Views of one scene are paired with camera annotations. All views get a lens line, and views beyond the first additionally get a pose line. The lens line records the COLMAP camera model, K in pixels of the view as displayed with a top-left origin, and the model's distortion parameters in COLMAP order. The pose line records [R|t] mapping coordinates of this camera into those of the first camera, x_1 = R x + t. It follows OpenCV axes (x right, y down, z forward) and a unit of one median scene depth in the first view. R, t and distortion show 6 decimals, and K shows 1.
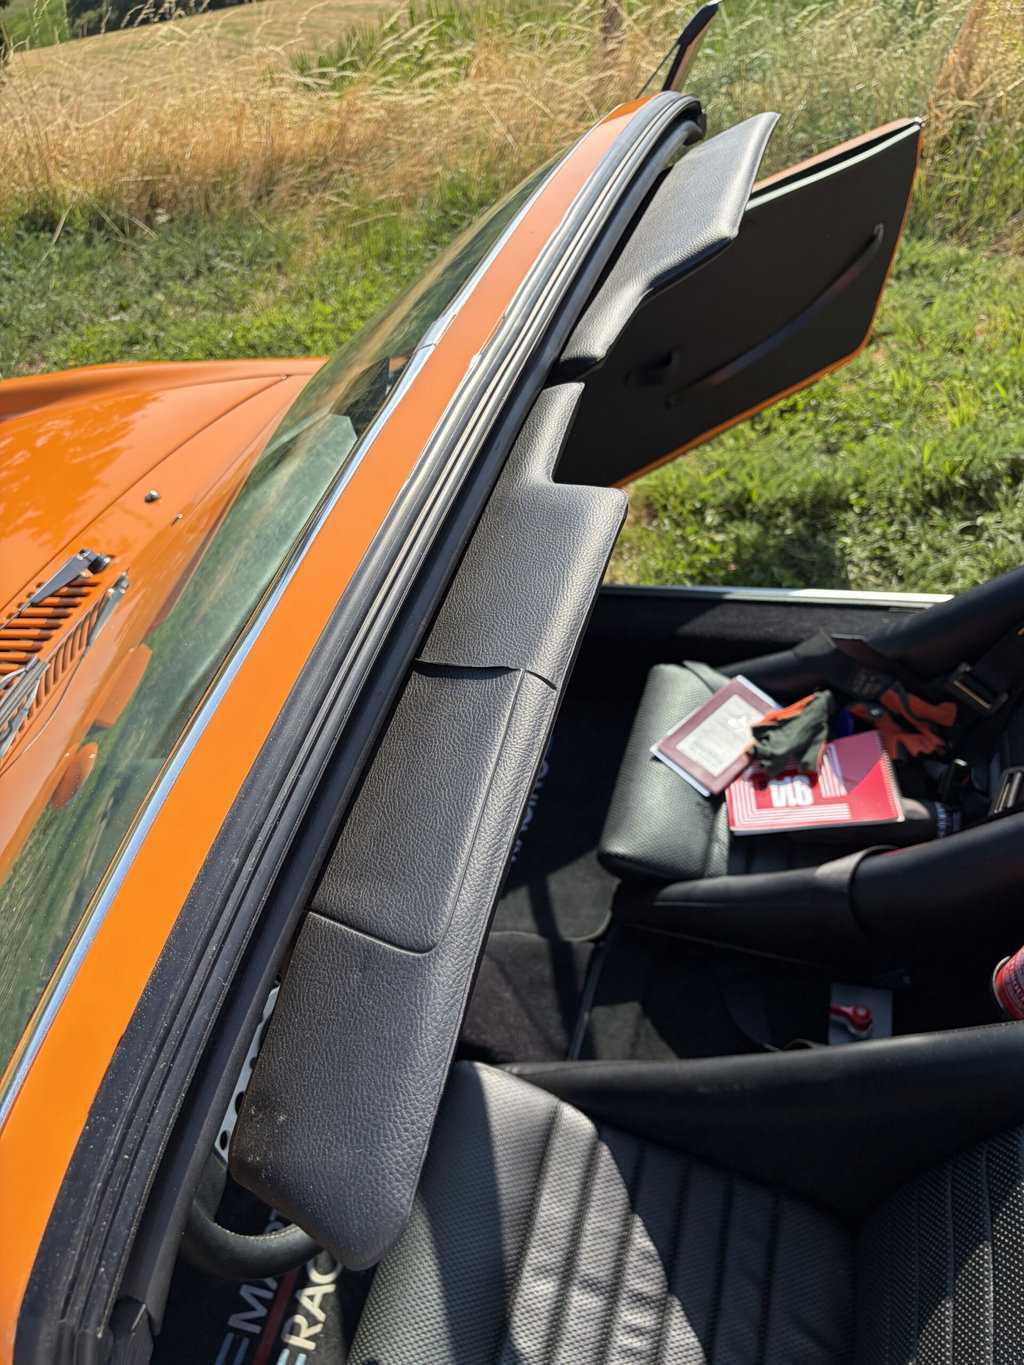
lens RADIAL K [[1027.5, 0, 512.0], [0, 1027.5, 682.5], [0, 0, 1]] dist [-0.054962, 0.100268]
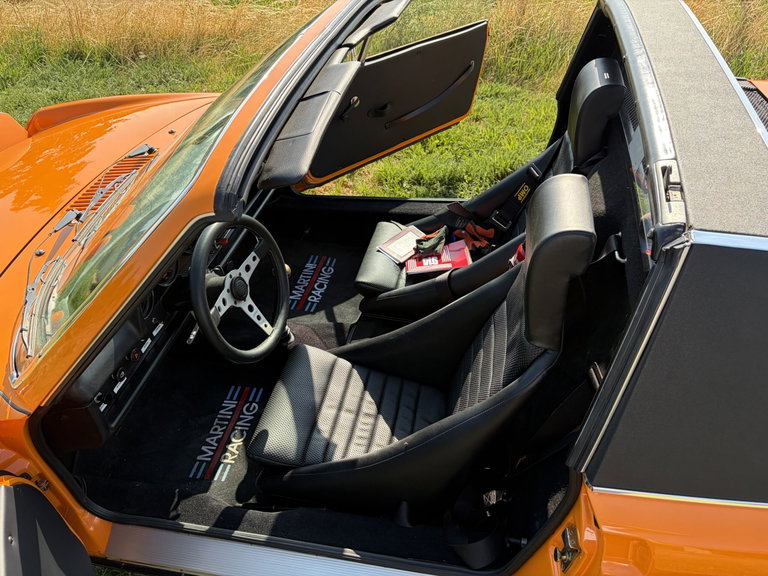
lens RADIAL K [[581.3, 0, 384.0], [0, 581.3, 288.0], [0, 0, 1]] dist [0.046551, -0.050172]
pose [[0.991874, 0.019065, 0.125790, -0.013552], [-0.004579, 0.993418, -0.114454, 0.227699], [-0.127144, 0.112948, 0.985432, -0.262271]]
